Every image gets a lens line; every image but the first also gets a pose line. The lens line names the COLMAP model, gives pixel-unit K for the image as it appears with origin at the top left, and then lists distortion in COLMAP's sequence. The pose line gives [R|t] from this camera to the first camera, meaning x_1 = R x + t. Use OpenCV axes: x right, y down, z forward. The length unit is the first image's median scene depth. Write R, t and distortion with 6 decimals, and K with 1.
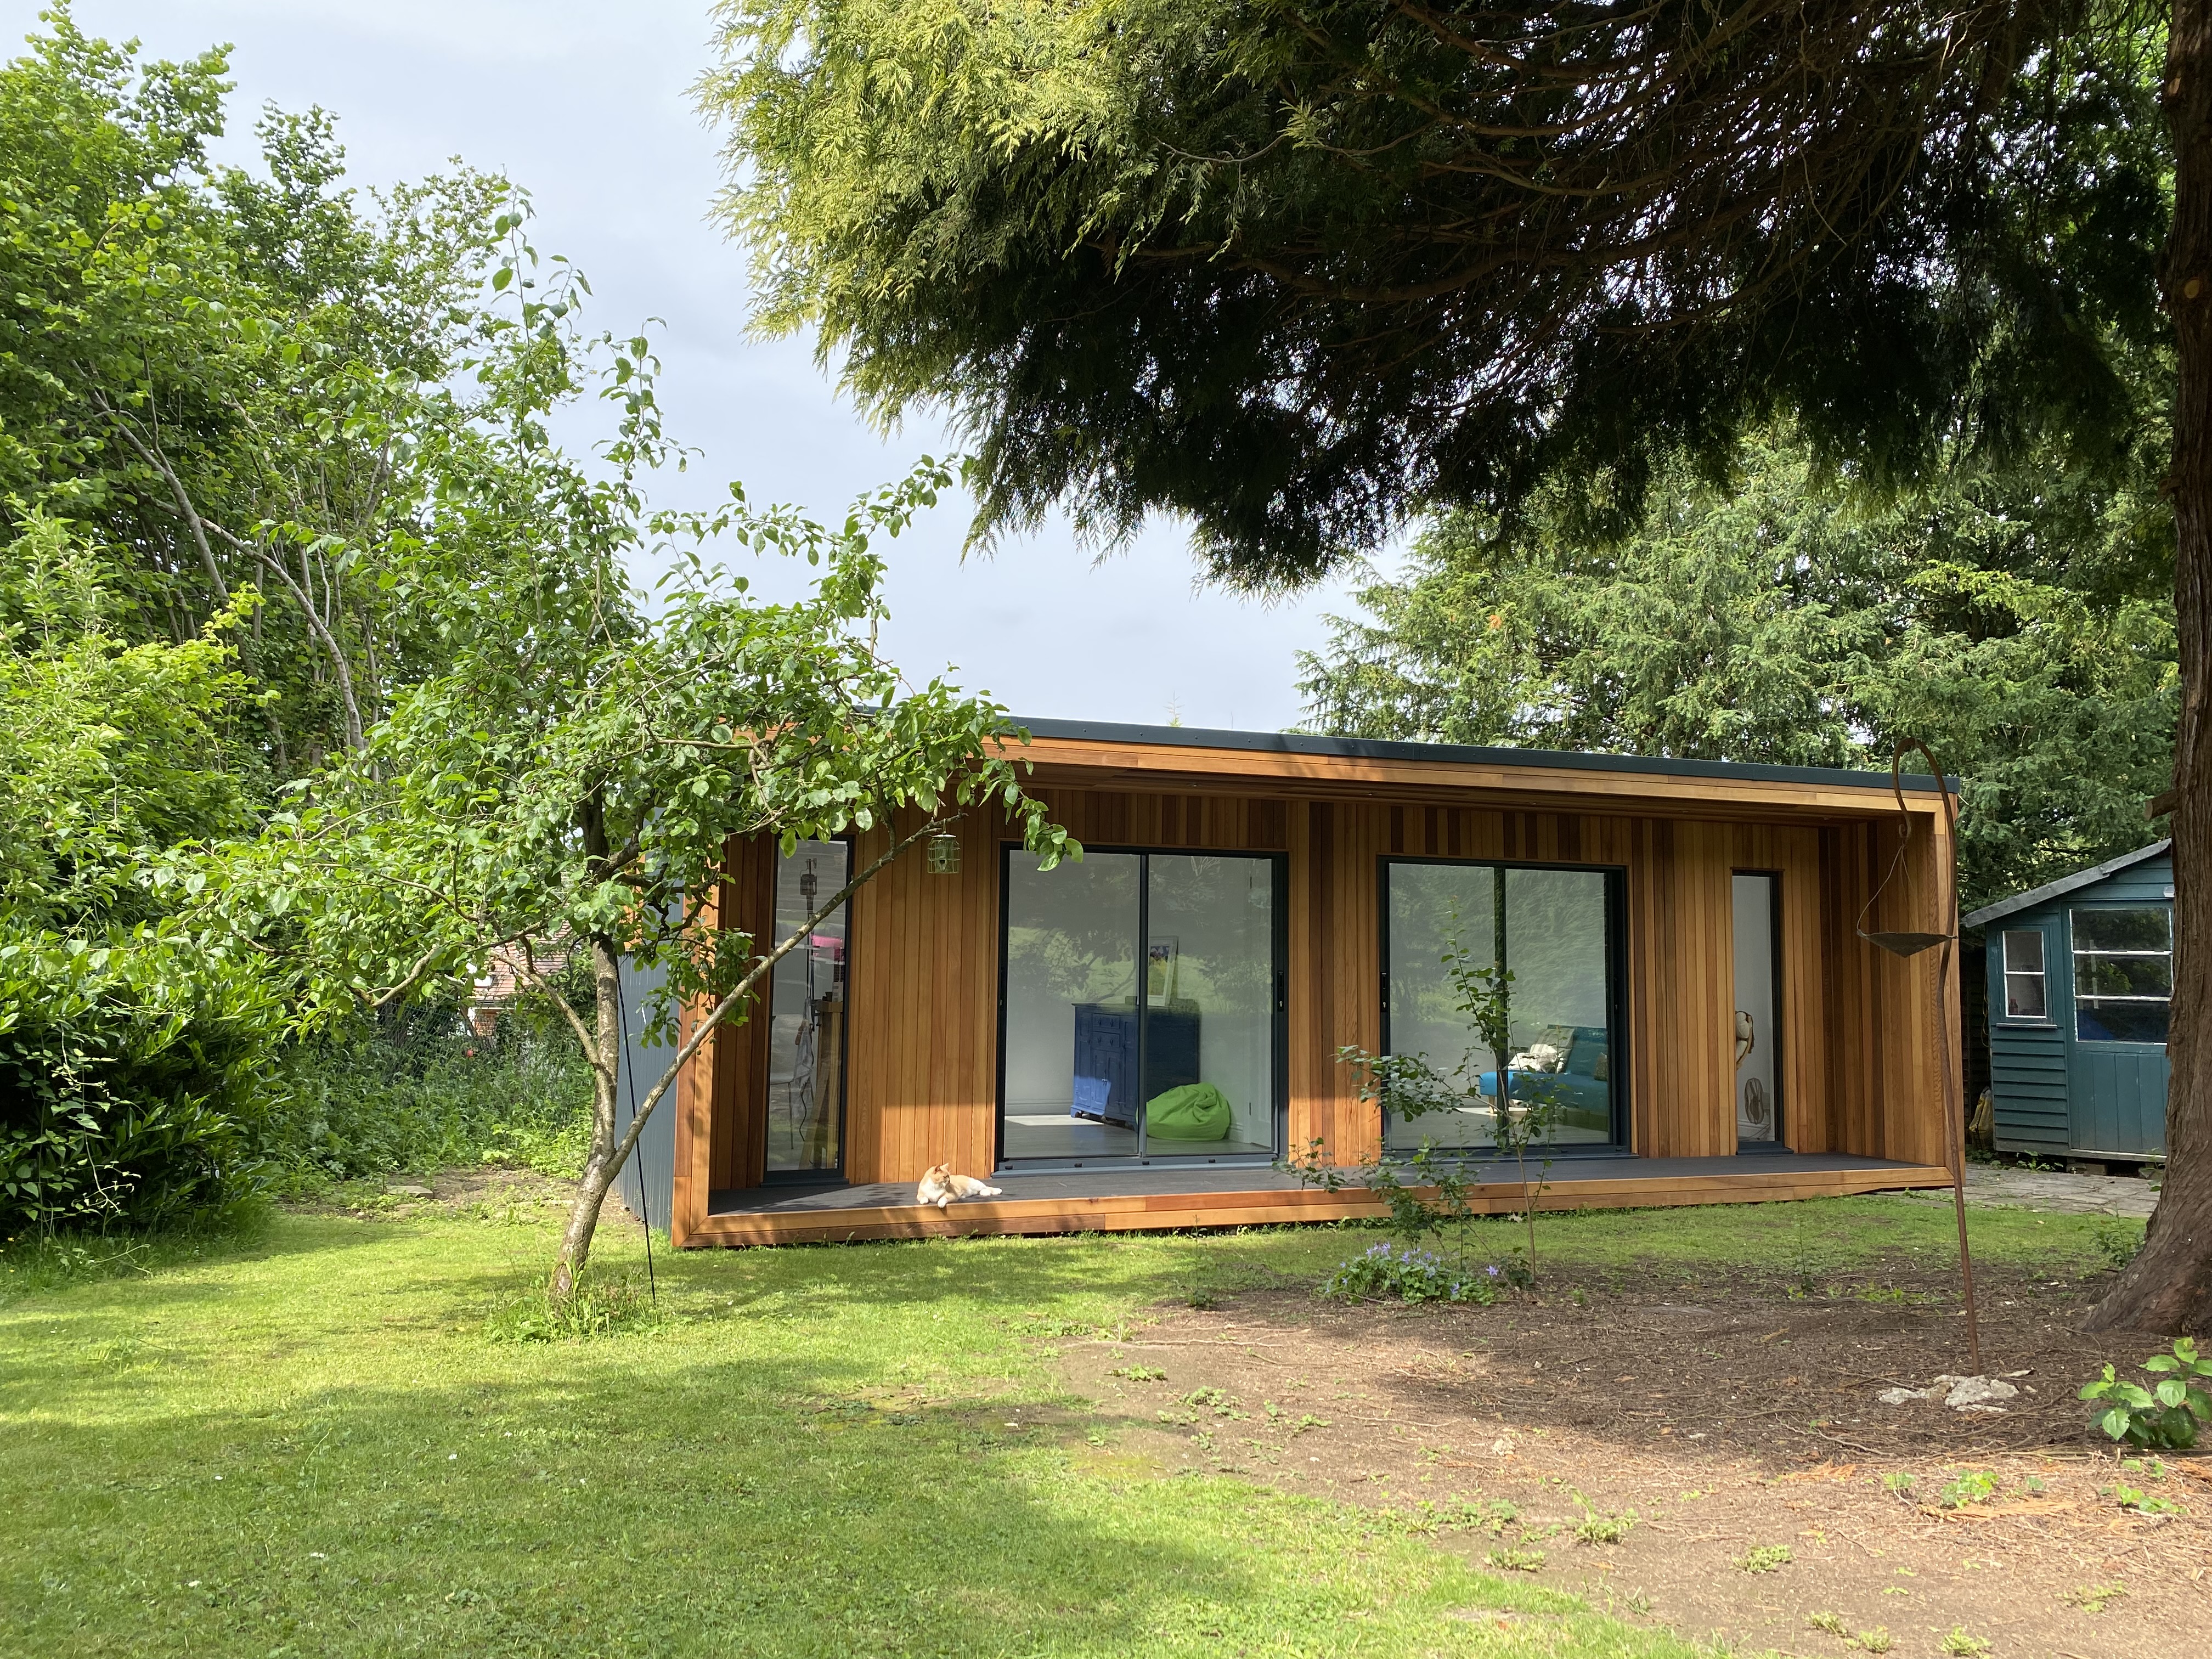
lens RADIAL K [[1690.0, 0, 1111.9], [0, 1690.0, 826.3], [0, 0, 1]] dist [-0.028283, 0.012413]
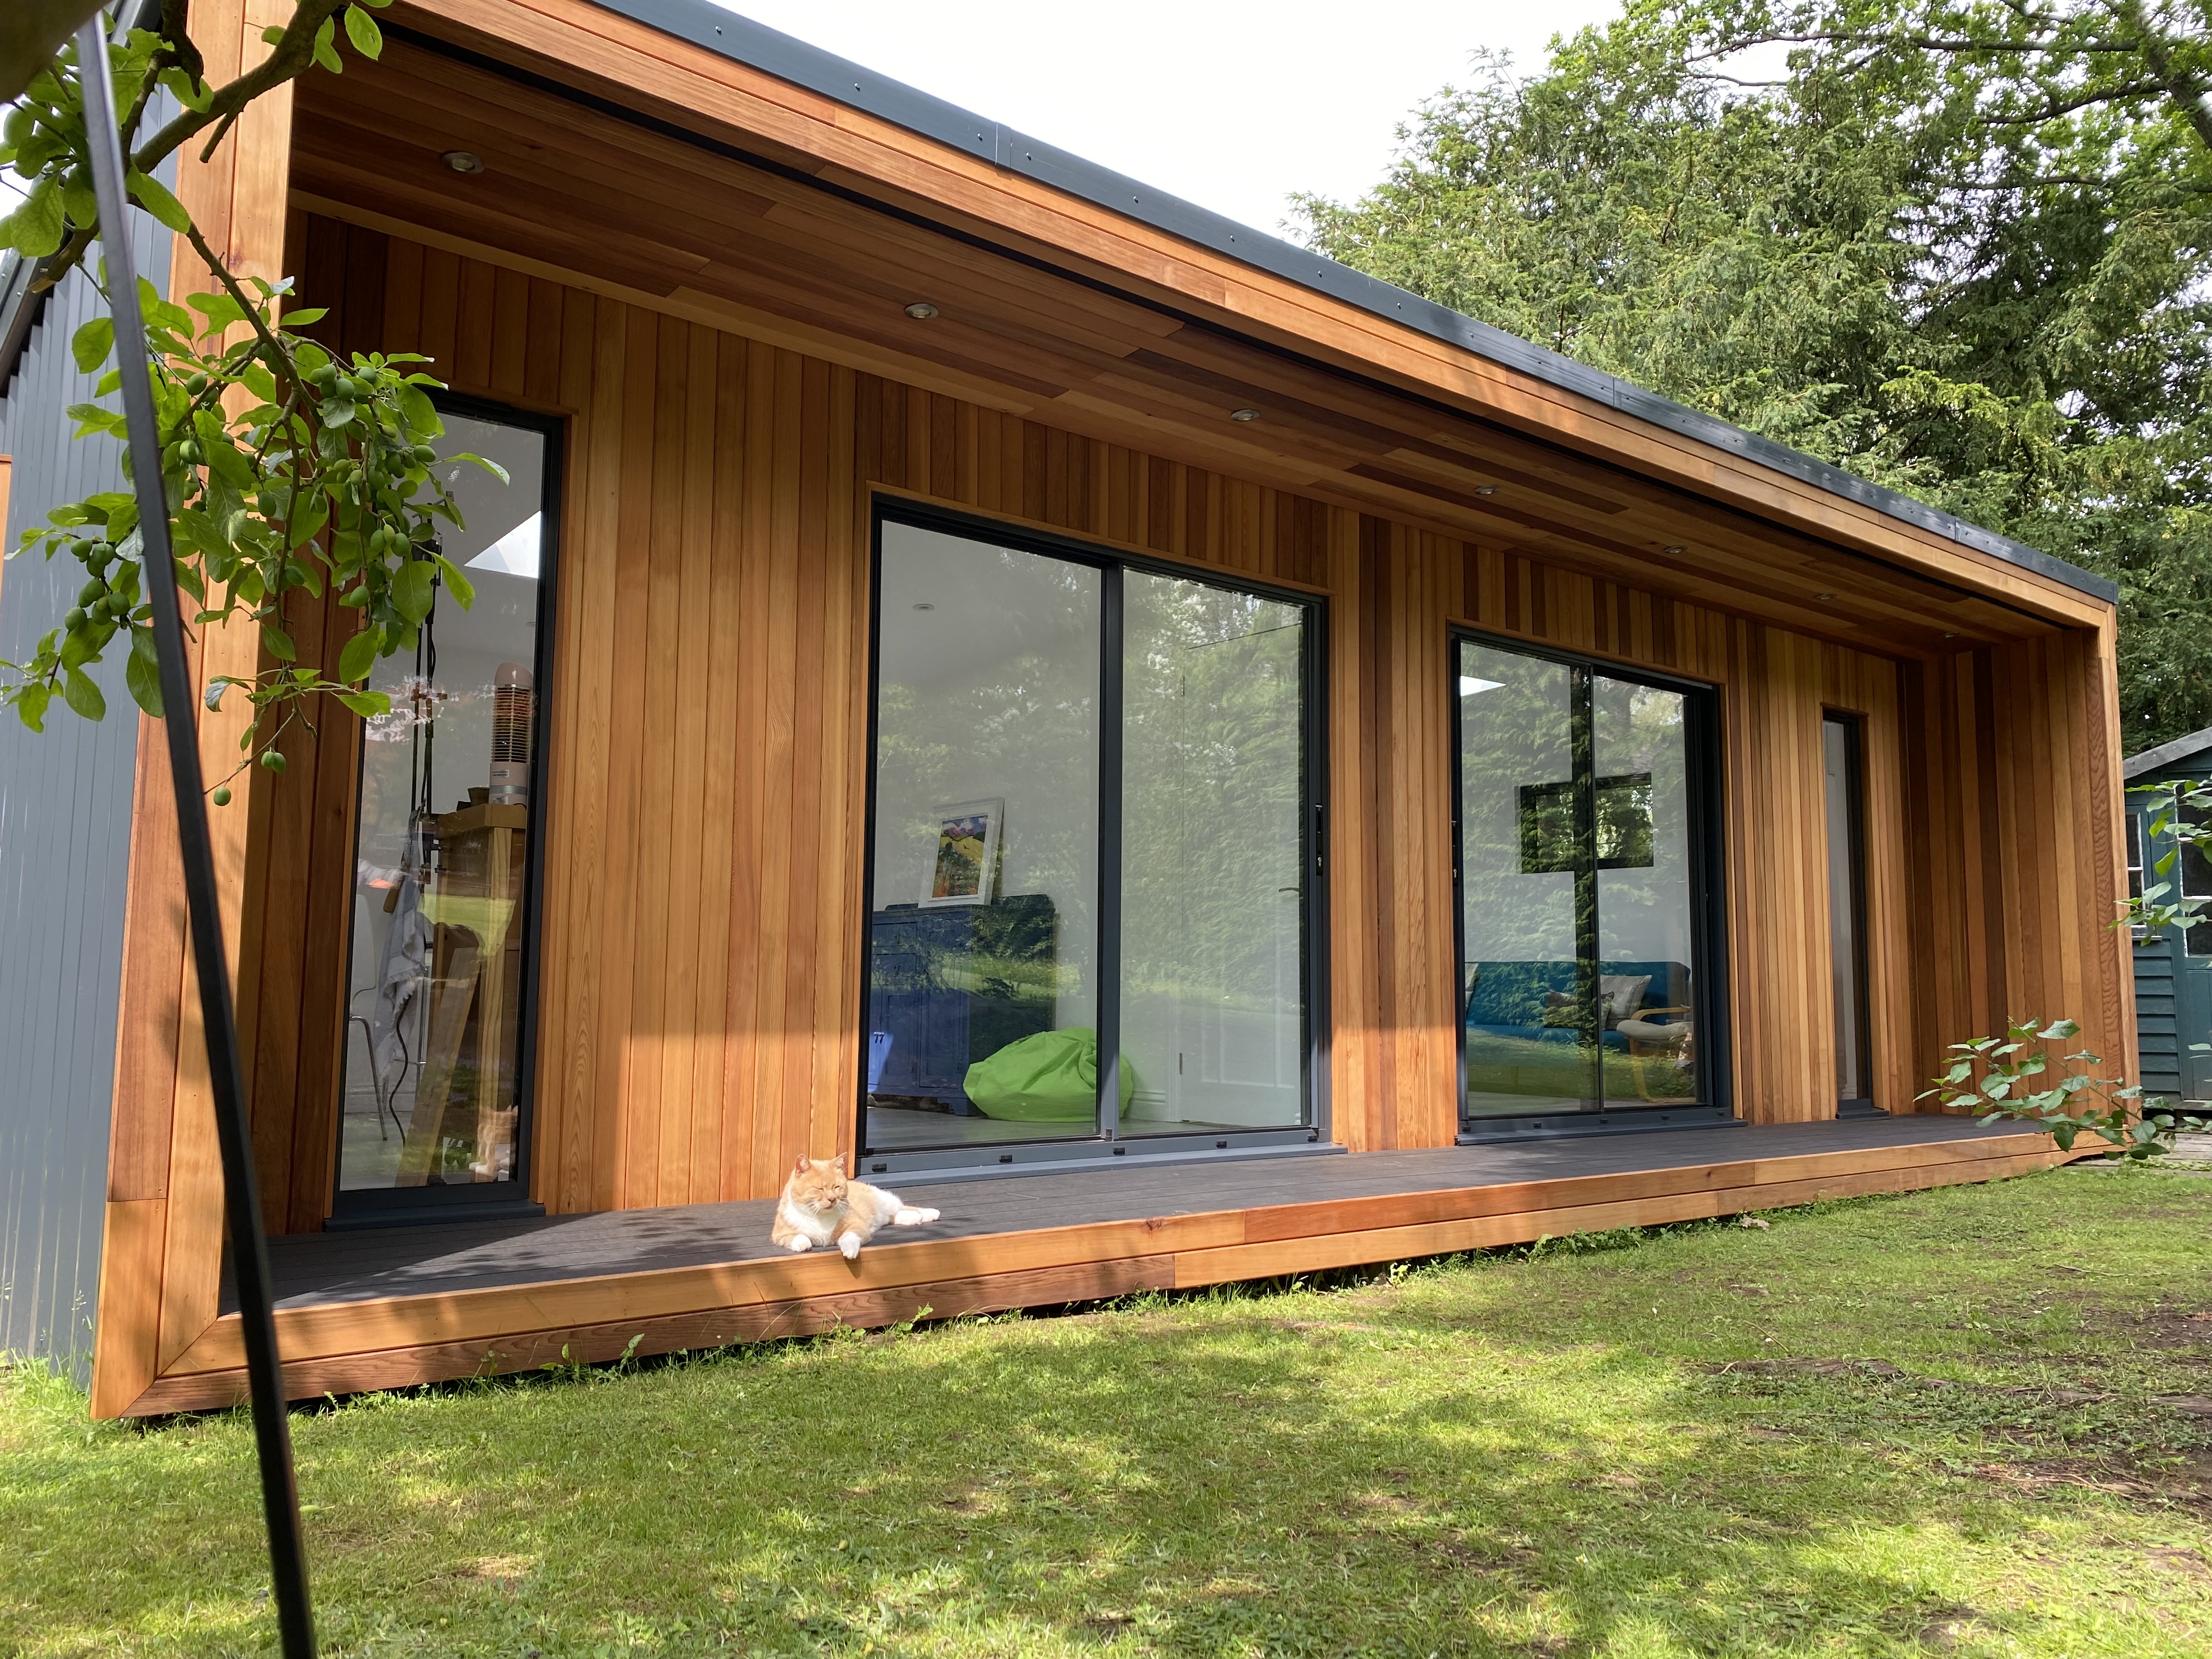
lens RADIAL K [[1690.0, 0, 1104.0], [0, 1690.0, 825.7], [0, 0, 1]] dist [-0.028283, 0.012413]
pose [[0.952957, 0.023456, 0.302197, -0.155106], [-0.018088, 0.999625, -0.020548, 0.120316], [-0.302565, 0.014115, 0.953024, 0.551876]]
